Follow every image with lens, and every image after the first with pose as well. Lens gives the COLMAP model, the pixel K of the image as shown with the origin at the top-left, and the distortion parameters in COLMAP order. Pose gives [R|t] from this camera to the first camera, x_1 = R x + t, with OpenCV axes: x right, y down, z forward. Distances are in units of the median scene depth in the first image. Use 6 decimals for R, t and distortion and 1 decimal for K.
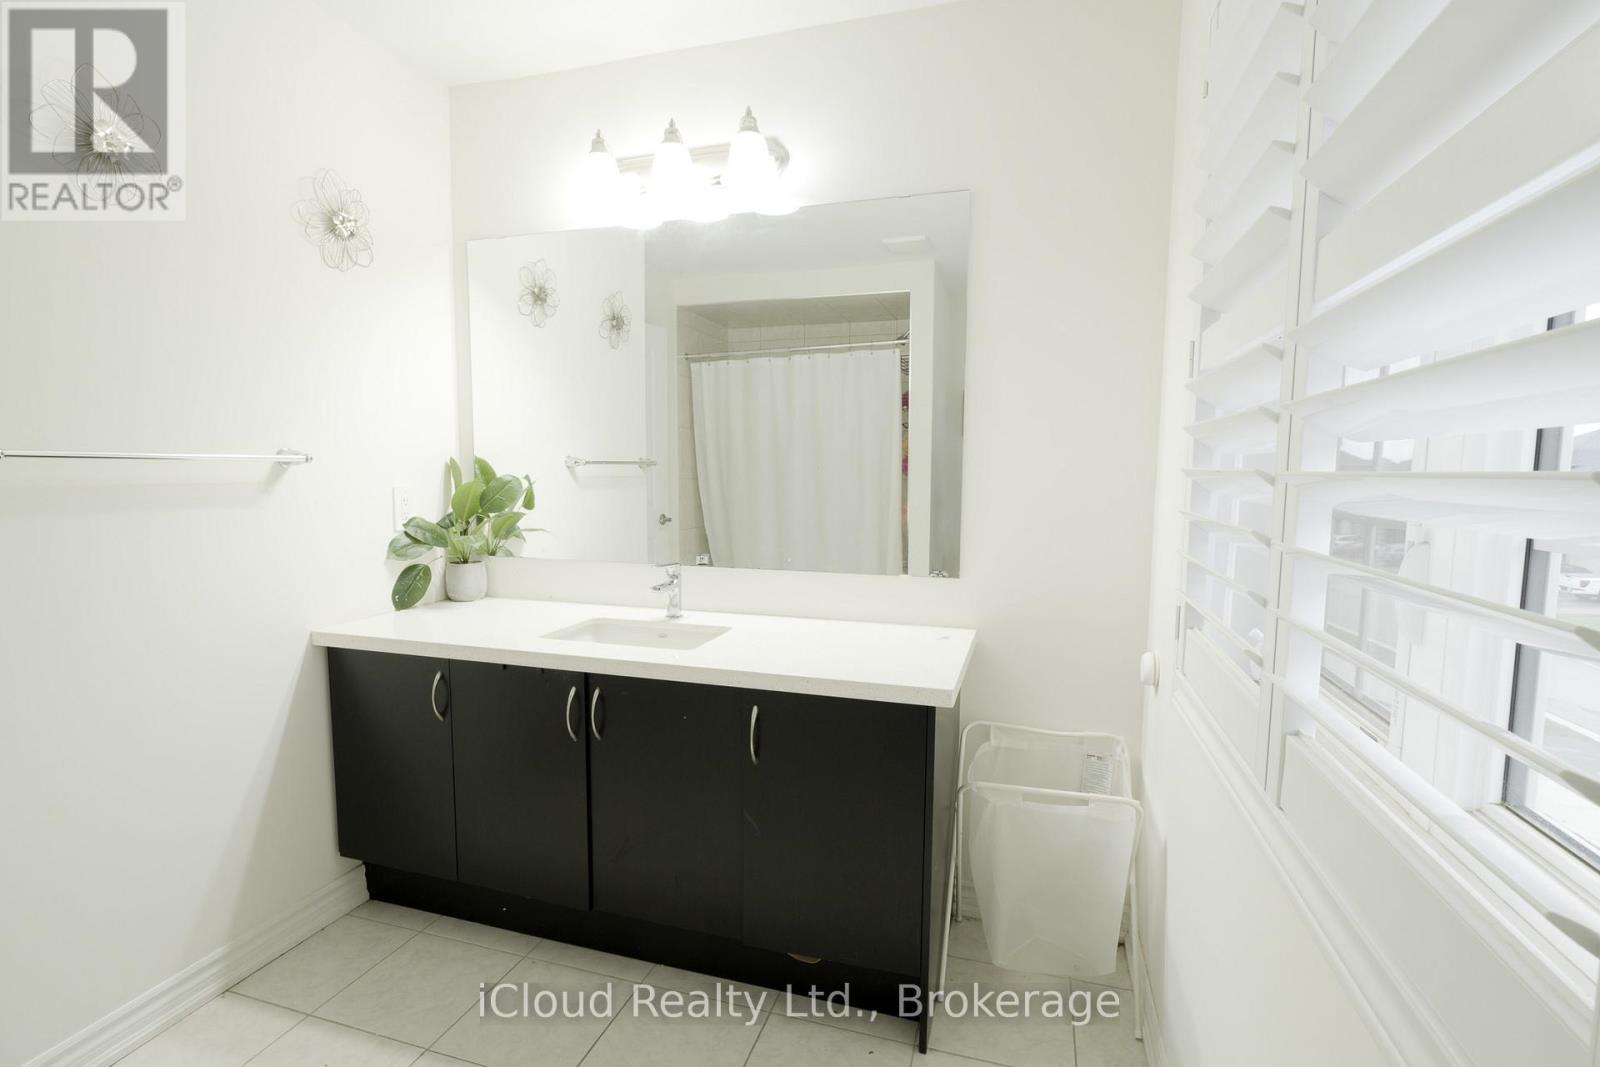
lens RADIAL K [[765.4, 0, 794.0], [0, 765.4, 543.0], [0, 0, 1]] dist [-0.003451, -0.000296]
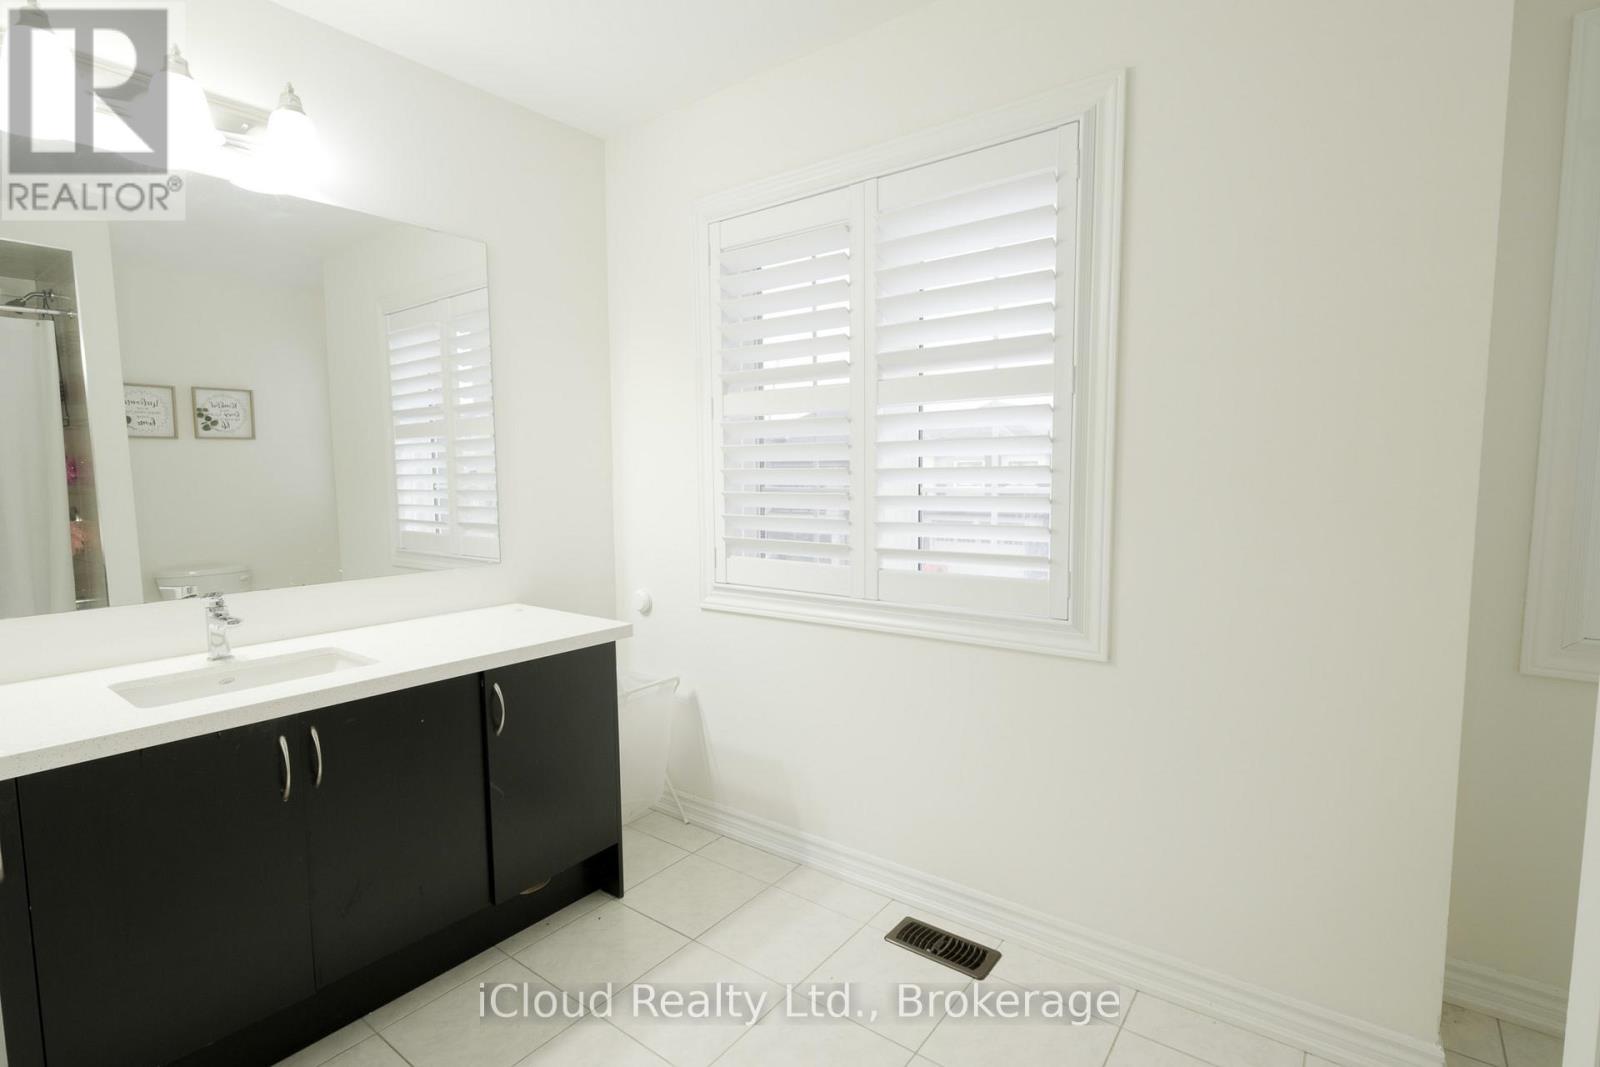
lens RADIAL K [[765.4, 0, 794.0], [0, 765.4, 543.0], [0, 0, 1]] dist [-0.003451, -0.000296]
pose [[0.329137, -0.094451, 0.939547, -0.776559], [0.105602, 0.992425, 0.062773, -0.012438], [-0.938359, 0.078557, 0.336618, 0.162096]]
